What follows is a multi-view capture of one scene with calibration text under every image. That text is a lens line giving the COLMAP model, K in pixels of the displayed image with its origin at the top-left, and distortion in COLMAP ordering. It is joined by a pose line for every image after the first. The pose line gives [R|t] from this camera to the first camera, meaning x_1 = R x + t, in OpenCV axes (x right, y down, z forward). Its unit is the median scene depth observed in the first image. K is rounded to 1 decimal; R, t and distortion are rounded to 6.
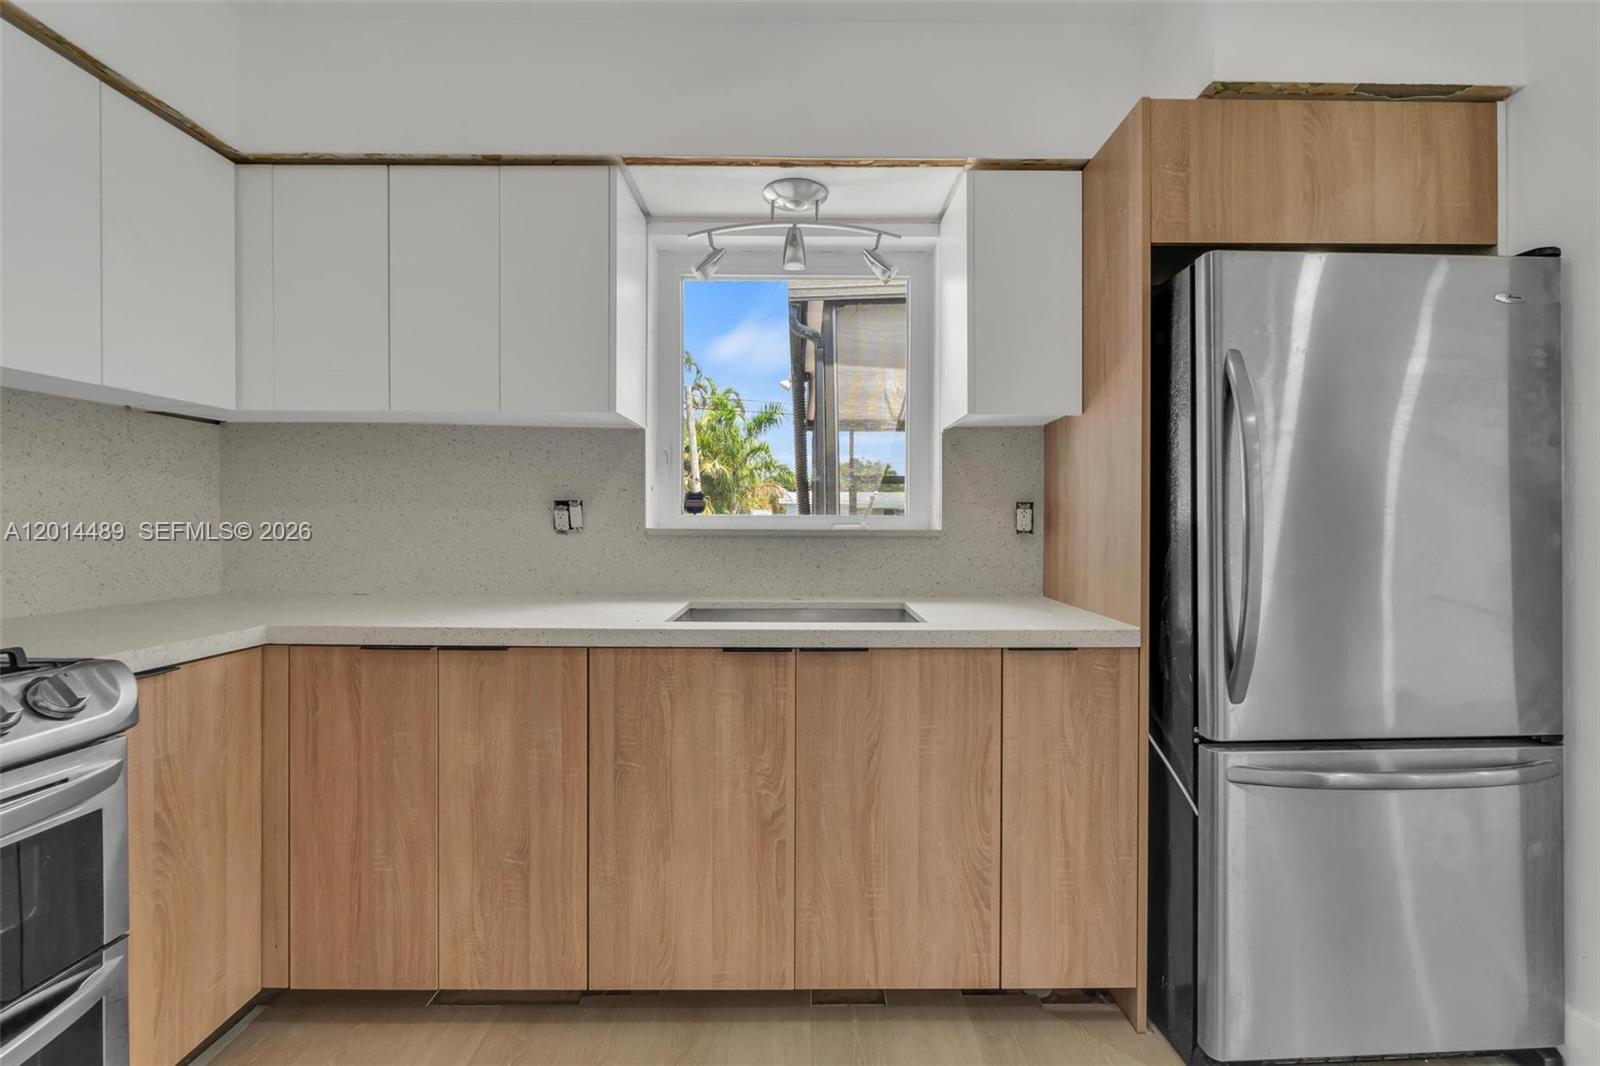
lens RADIAL K [[679.3, 0, 801.8], [0, 679.3, 529.4], [0, 0, 1]] dist [-0.010337, 0.000610]
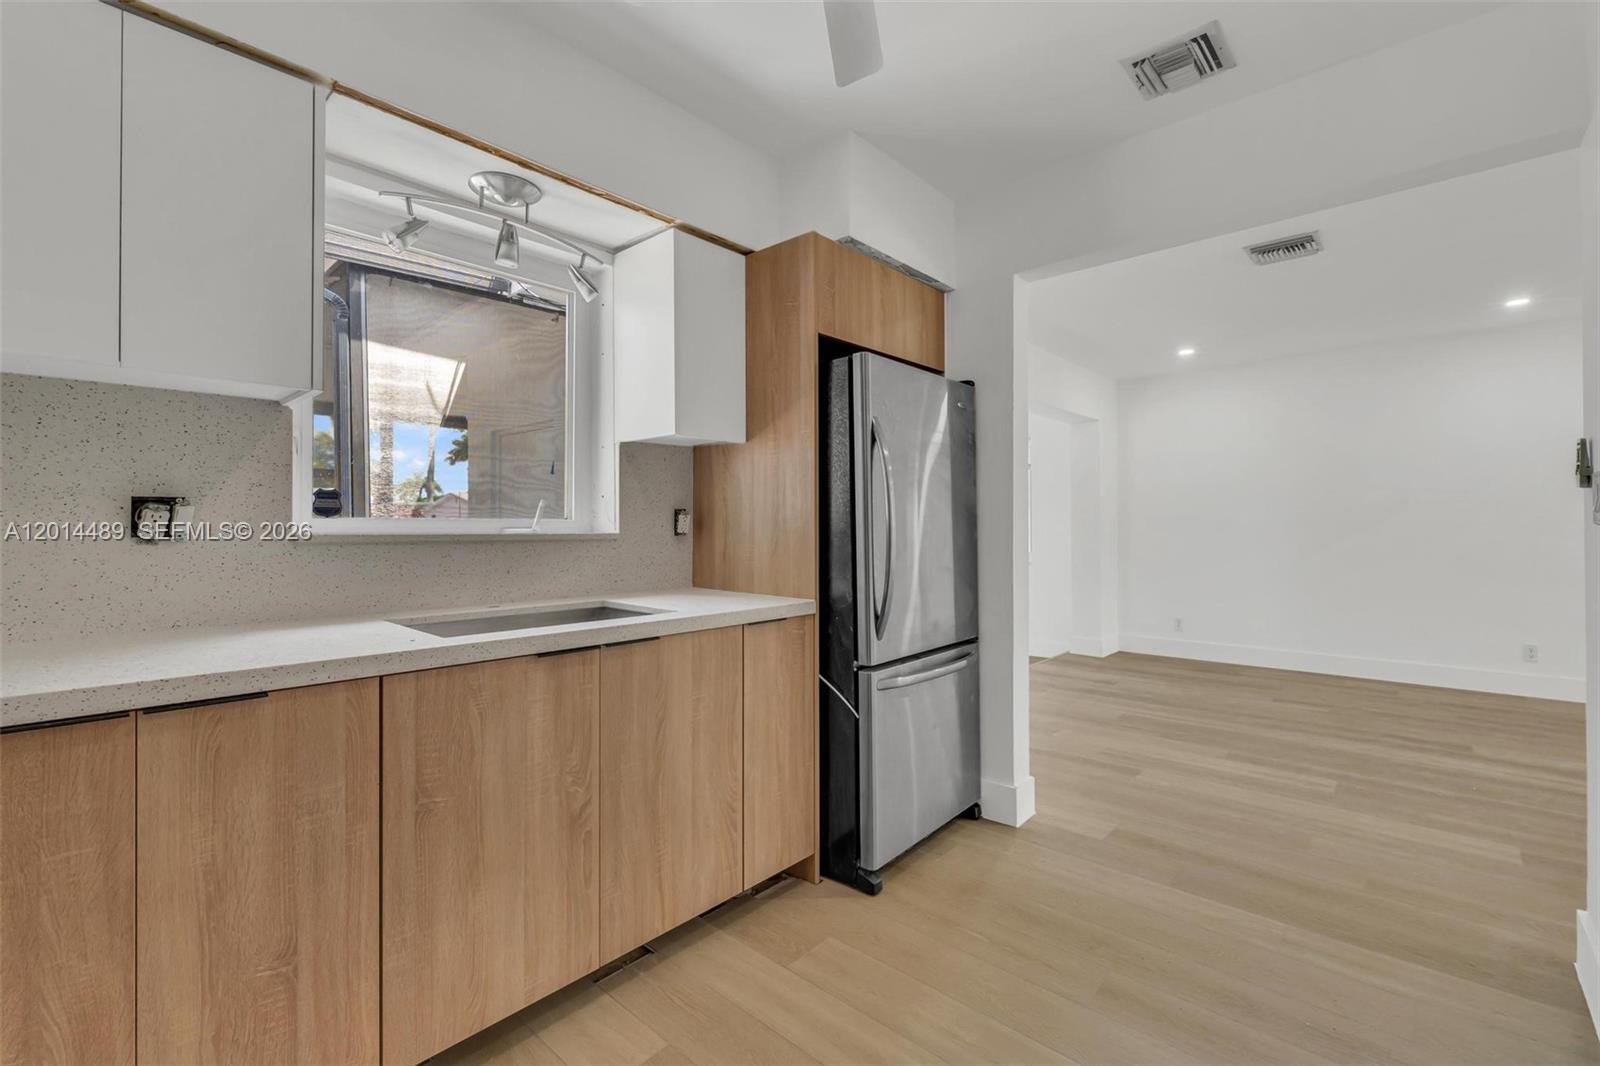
lens RADIAL K [[679.3, 0, 811.0], [0, 679.3, 526.6], [0, 0, 1]] dist [-0.010337, 0.000610]
pose [[0.676755, -0.003305, 0.736201, -0.563447], [0.008241, 0.999961, -0.003087, -0.005439], [-0.736163, 0.008156, 0.676756, 0.033208]]
